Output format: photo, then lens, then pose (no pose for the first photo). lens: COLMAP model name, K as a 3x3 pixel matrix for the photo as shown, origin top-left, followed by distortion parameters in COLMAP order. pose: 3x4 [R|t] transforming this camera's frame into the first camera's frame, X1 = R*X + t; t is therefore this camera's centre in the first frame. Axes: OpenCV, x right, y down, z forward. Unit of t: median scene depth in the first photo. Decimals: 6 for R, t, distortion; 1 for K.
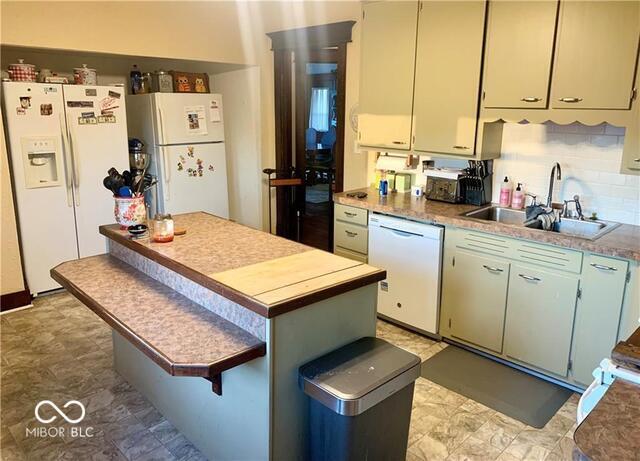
lens RADIAL K [[485.5, 0, 321.0], [0, 485.5, 228.3], [0, 0, 1]] dist [0.020971, 0.004749]
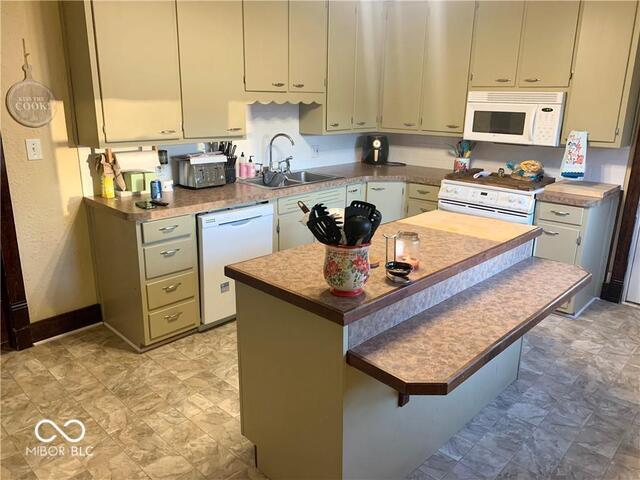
lens RADIAL K [[487.7, 0, 317.6], [0, 487.7, 237.6], [0, 0, 1]] dist [0.028767, -0.036739]
pose [[-0.027672, -0.285575, 0.957957, -1.202390], [0.228241, 0.931204, 0.284193, -0.311059], [-0.973211, 0.226509, 0.039412, 1.242129]]
